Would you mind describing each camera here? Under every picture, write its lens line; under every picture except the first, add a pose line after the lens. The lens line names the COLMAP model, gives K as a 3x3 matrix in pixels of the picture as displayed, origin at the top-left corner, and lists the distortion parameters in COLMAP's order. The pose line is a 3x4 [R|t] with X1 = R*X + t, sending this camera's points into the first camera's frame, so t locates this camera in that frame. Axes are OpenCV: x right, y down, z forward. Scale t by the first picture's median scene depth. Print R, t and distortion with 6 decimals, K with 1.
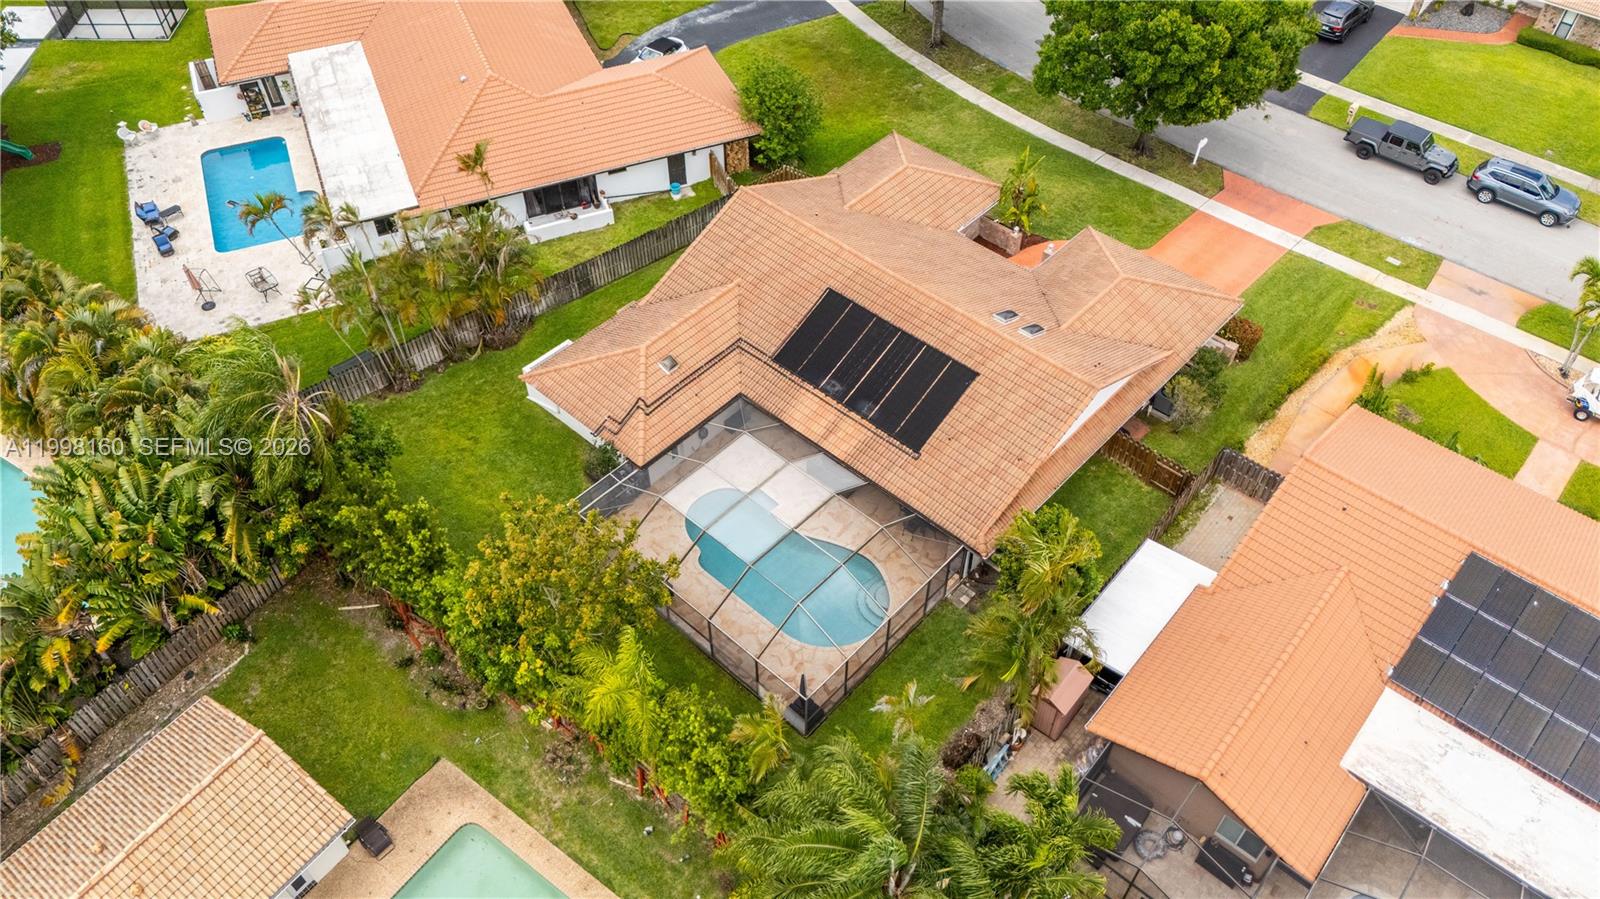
lens RADIAL K [[1185.1, 0, 807.9], [0, 1185.1, 439.0], [0, 0, 1]] dist [0.067570, -0.062938]
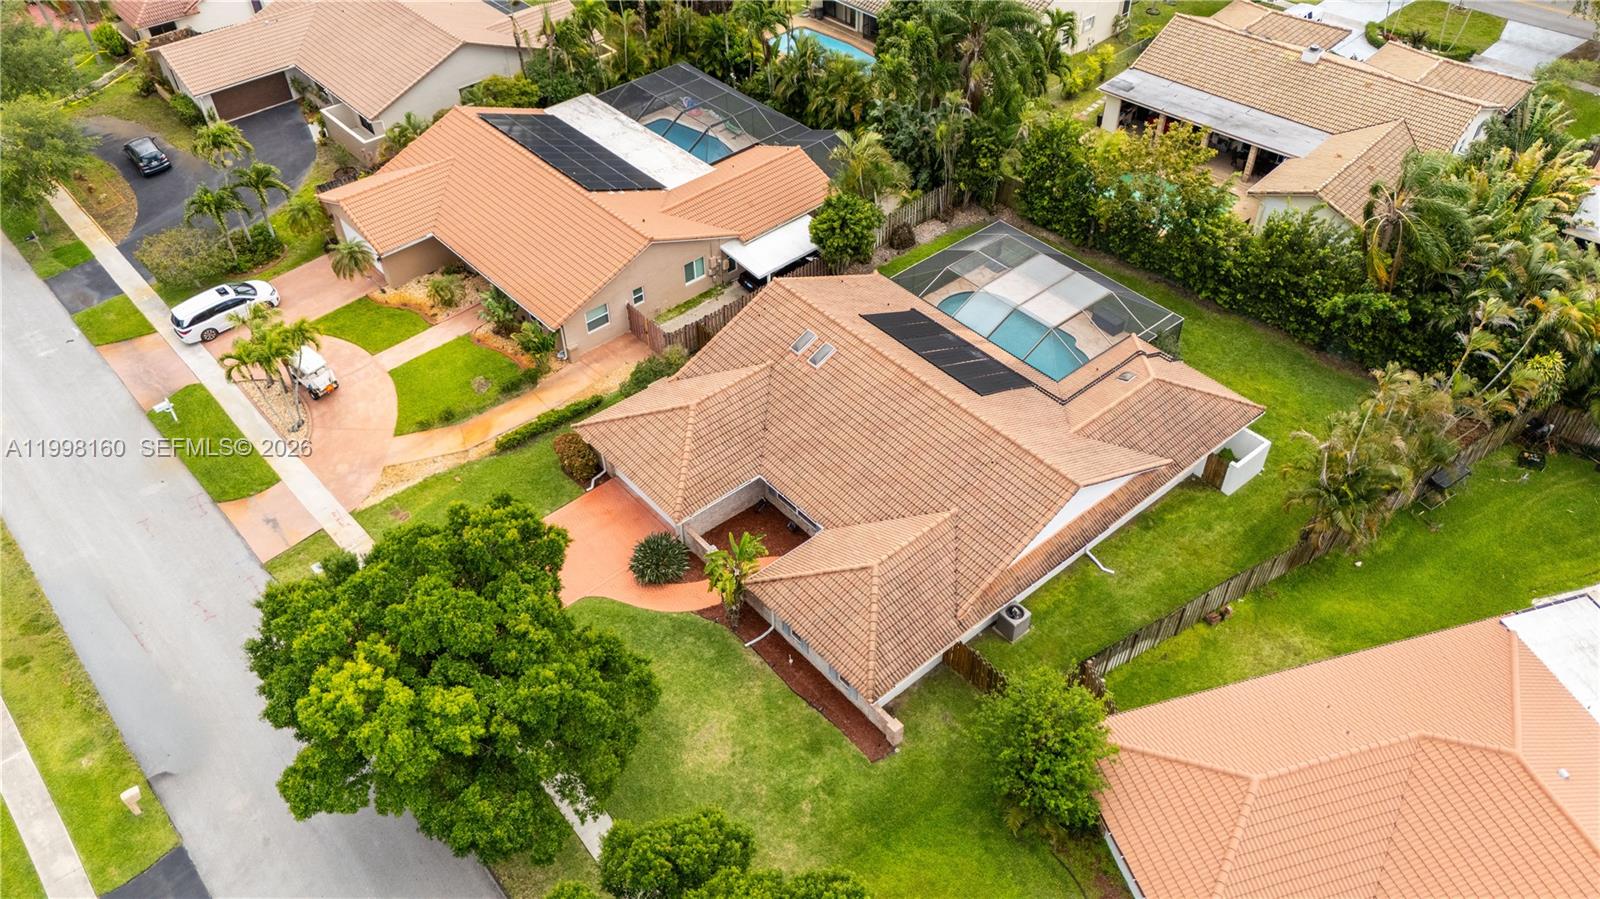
lens RADIAL K [[1185.1, 0, 792.2], [0, 1185.1, 437.2], [0, 0, 1]] dist [0.067570, -0.062938]
pose [[-0.990867, -0.080213, 0.108394, 0.057925], [0.108694, 0.000629, 0.994075, -1.002056], [-0.079806, 0.996778, 0.008095, 0.889019]]
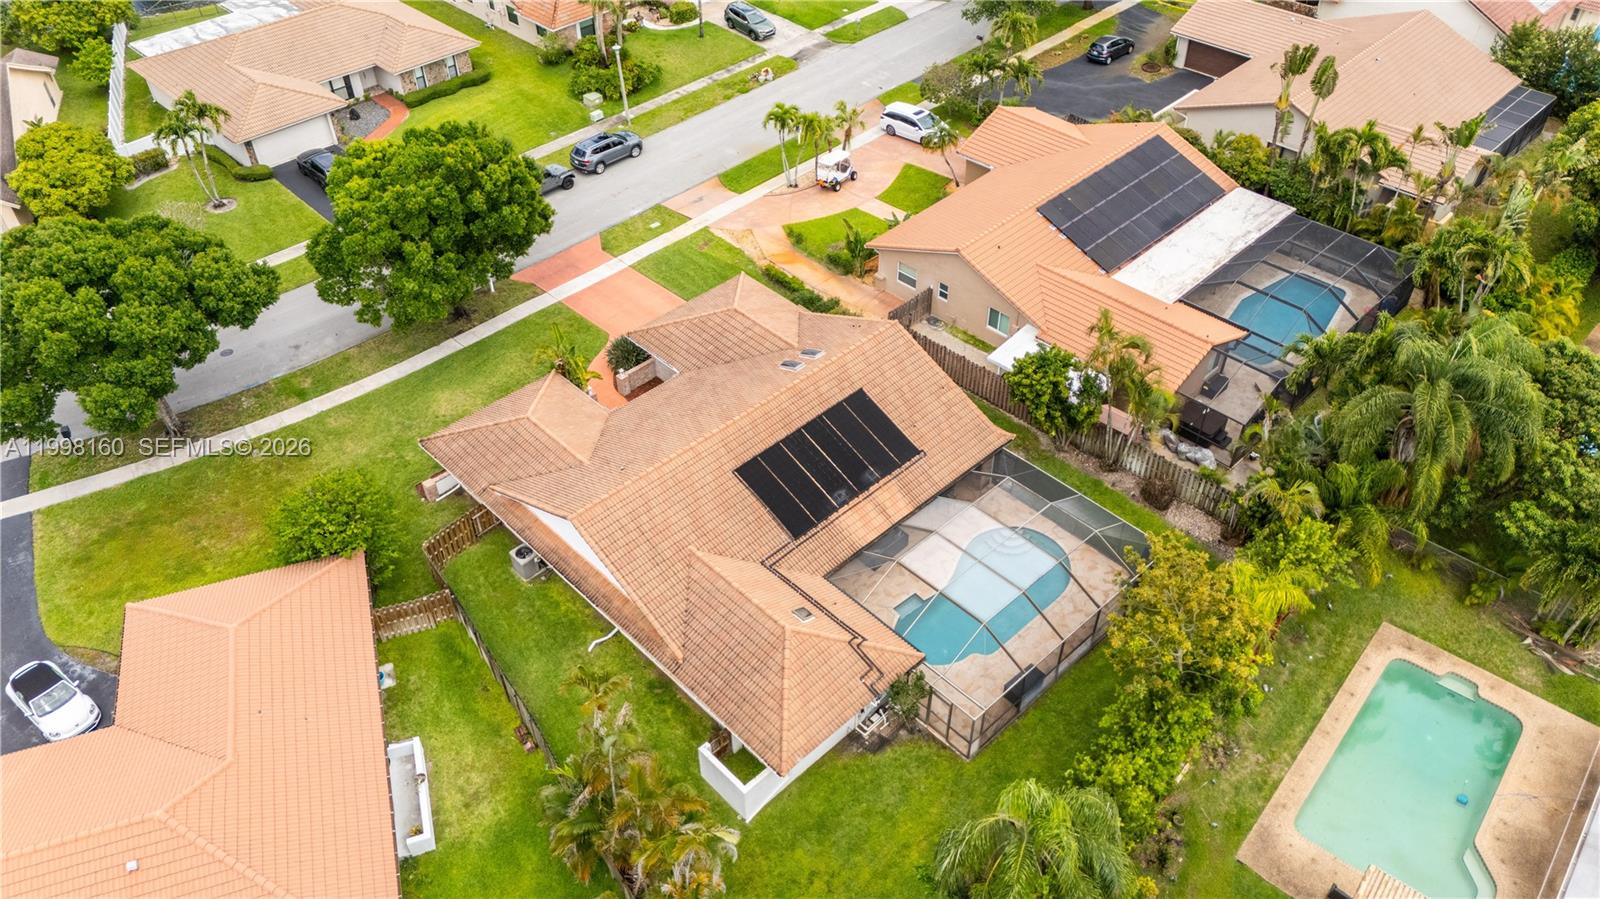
lens RADIAL K [[1185.1, 0, 802.9], [0, 1185.1, 434.8], [0, 0, 1]] dist [0.067570, -0.062938]
pose [[0.072314, -0.660247, 0.747559, -0.596929], [0.745156, 0.533970, 0.399522, -0.423418], [-0.662957, 0.528157, 0.530601, 0.355892]]
